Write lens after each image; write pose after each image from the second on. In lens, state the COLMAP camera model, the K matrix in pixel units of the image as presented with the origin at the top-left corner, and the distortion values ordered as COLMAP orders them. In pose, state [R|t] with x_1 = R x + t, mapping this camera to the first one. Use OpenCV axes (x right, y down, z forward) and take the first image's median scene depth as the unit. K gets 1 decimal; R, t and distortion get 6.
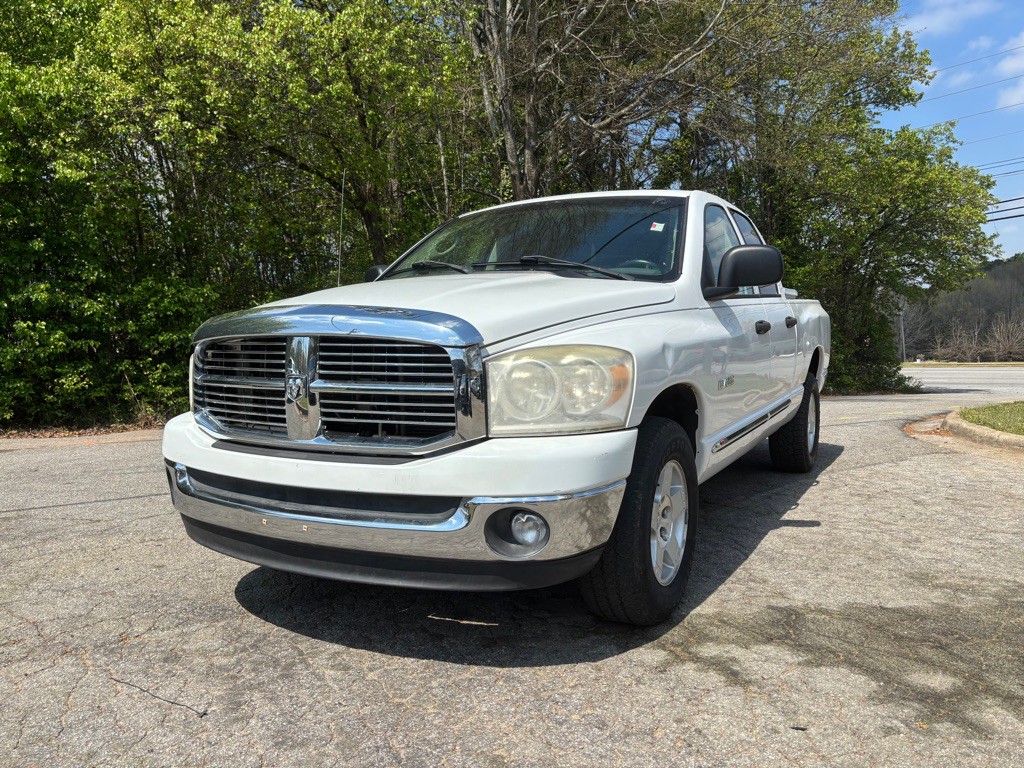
lens RADIAL K [[783.7, 0, 514.5], [0, 783.7, 390.8], [0, 0, 1]] dist [0.057551, -0.064689]
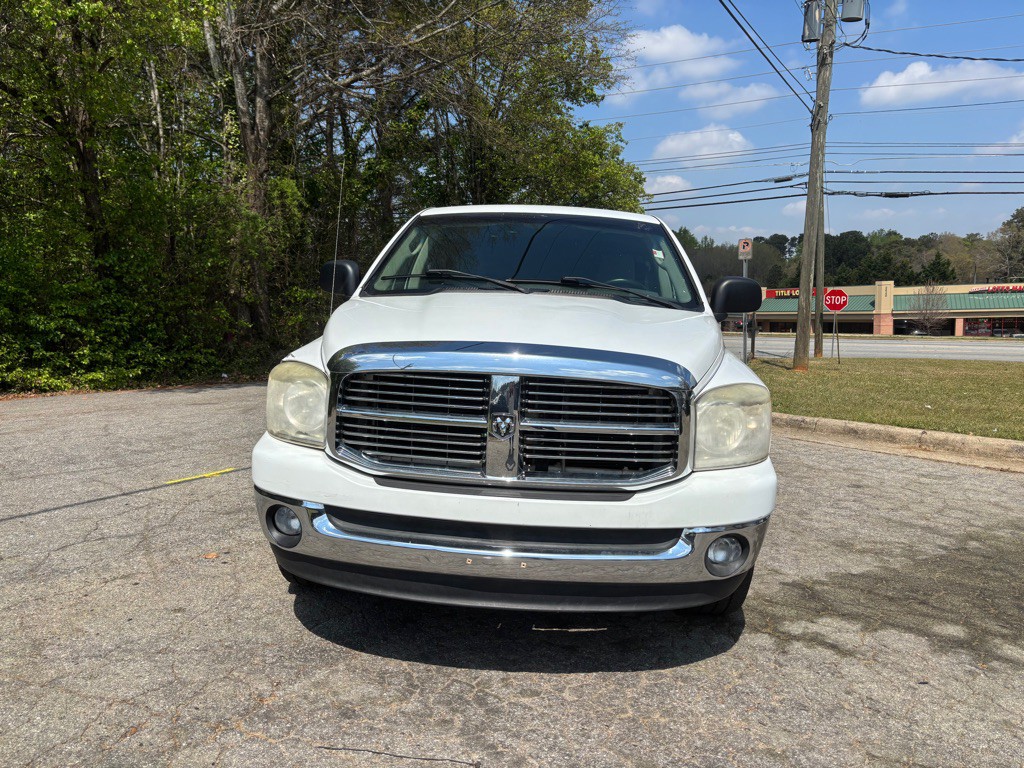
lens RADIAL K [[783.7, 0, 507.2], [0, 783.7, 389.6], [0, 0, 1]] dist [0.057551, -0.064689]
pose [[0.907853, -0.009991, 0.419170, -0.541432], [-0.013720, 0.998473, 0.053516, -0.081518], [-0.419065, -0.054336, 0.906329, 0.077718]]
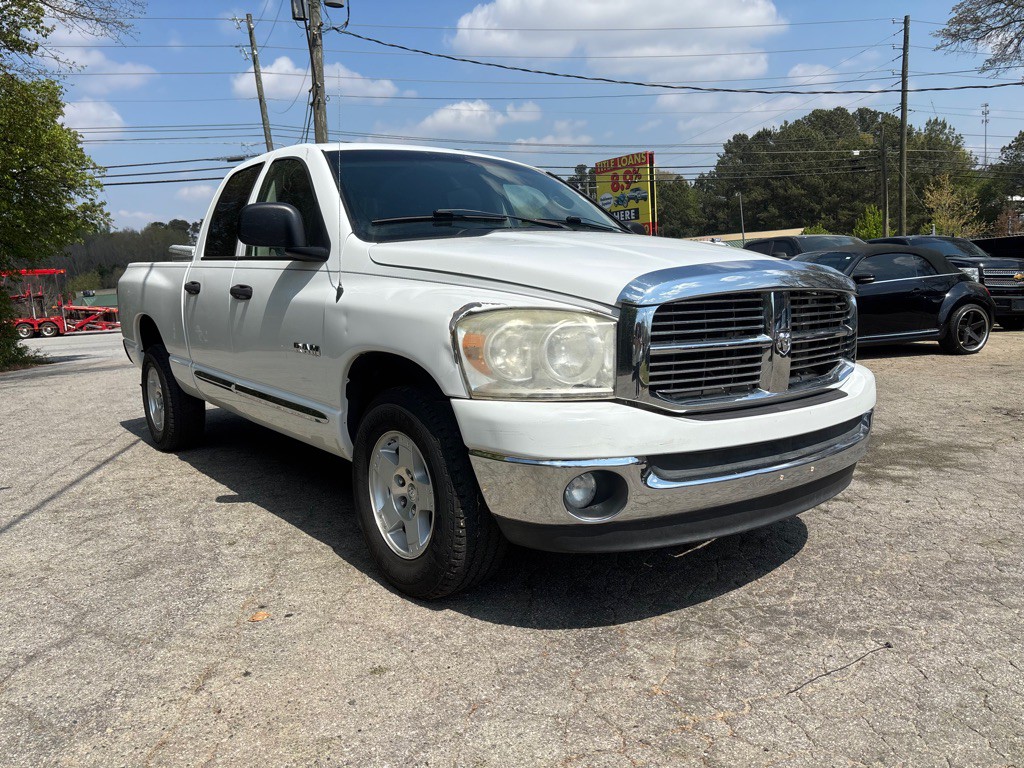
lens RADIAL K [[783.7, 0, 520.9], [0, 783.7, 390.7], [0, 0, 1]] dist [0.057551, -0.064689]
pose [[0.388853, -0.127096, 0.912491, -1.064317], [0.089787, 0.990952, 0.099762, -0.057491], [-0.916914, 0.043137, 0.396747, 0.713596]]
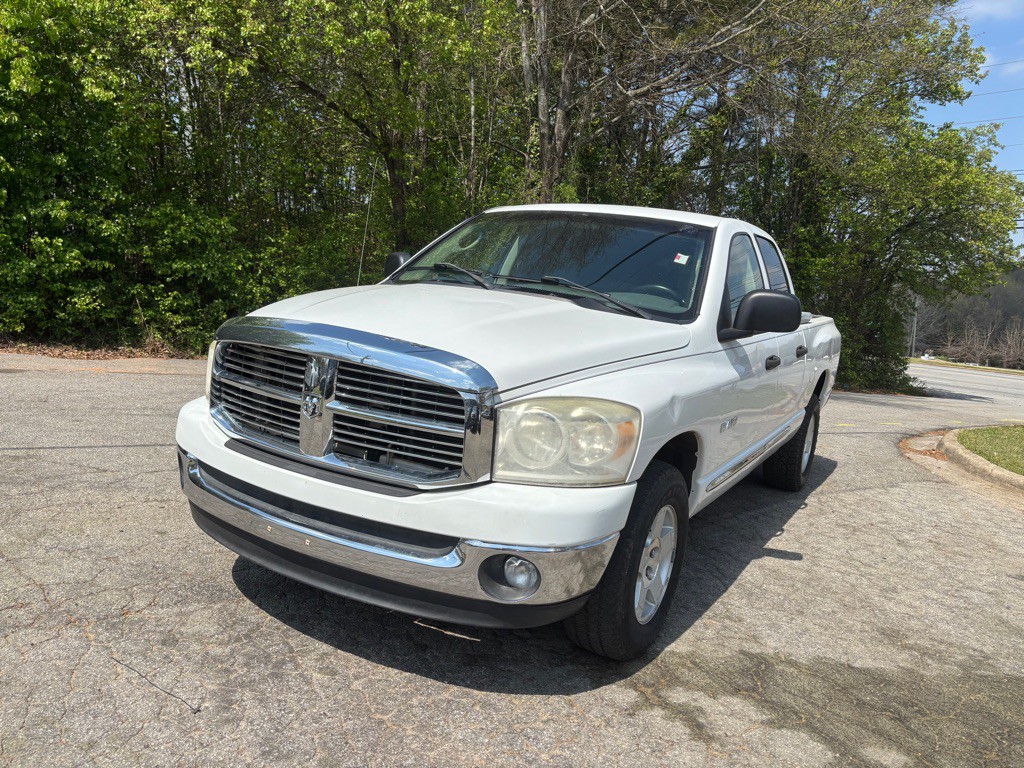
lens RADIAL K [[783.7, 0, 504.4], [0, 783.7, 390.8], [0, 0, 1]] dist [0.057551, -0.064689]
pose [[0.993378, 0.114564, -0.008652, -0.016014], [-0.113679, 0.991021, 0.070383, -0.097495], [0.016638, -0.068933, 0.997483, -0.016732]]
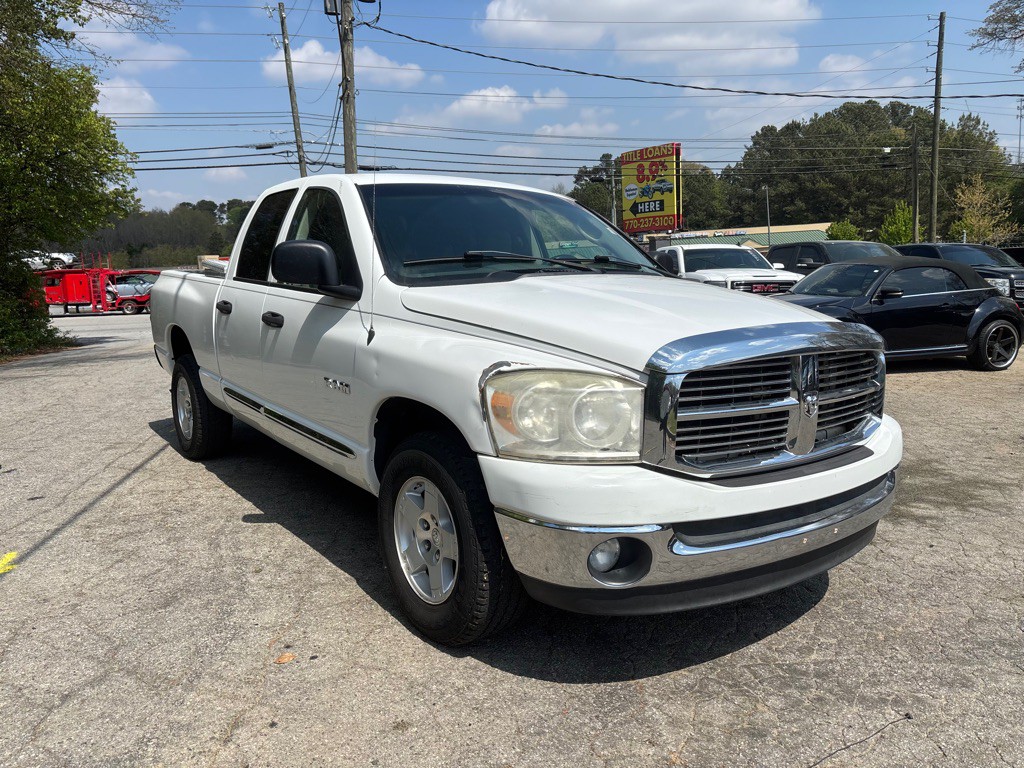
lens RADIAL K [[783.7, 0, 518.1], [0, 783.7, 380.6], [0, 0, 1]] dist [0.057551, -0.064689]
pose [[0.417268, -0.120529, 0.900755, -1.067794], [0.066093, 0.992566, 0.102197, -0.129106], [-0.906377, 0.016890, 0.422132, 0.715162]]
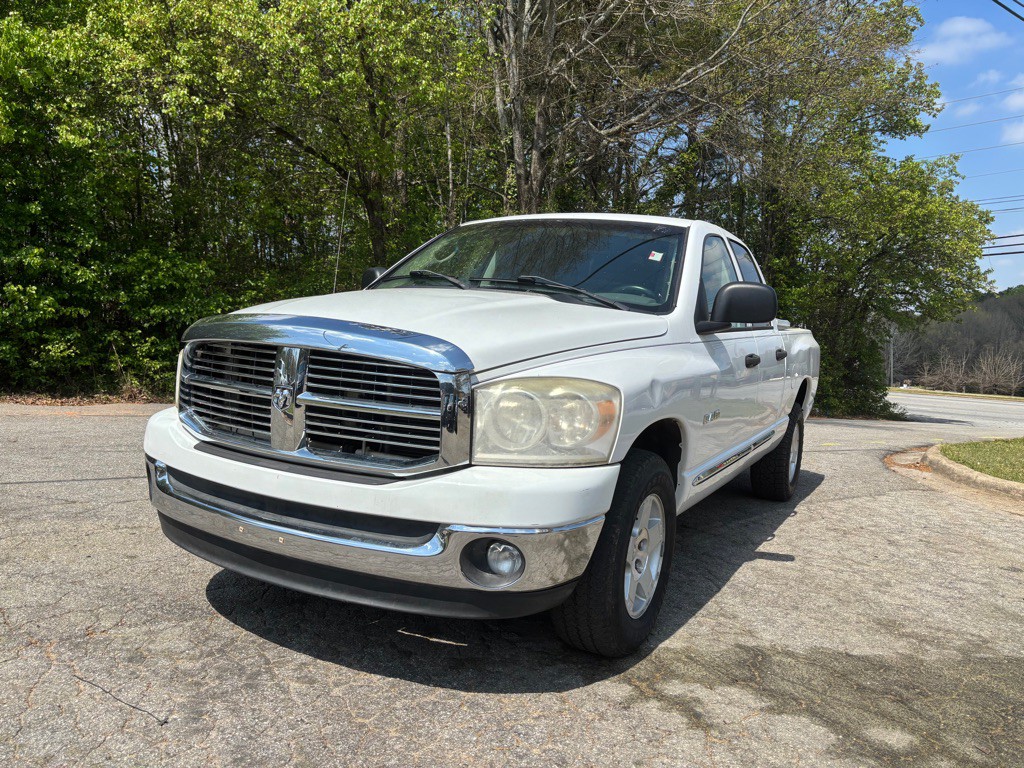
lens RADIAL K [[783.7, 0, 518.0], [0, 783.7, 384.0], [0, 0, 1]] dist [0.057551, -0.064689]
pose [[0.996894, 0.076776, 0.017527, 0.000509], [-0.076771, 0.997048, -0.001012, -0.034278], [-0.017553, -0.000336, 0.999846, -0.002948]]
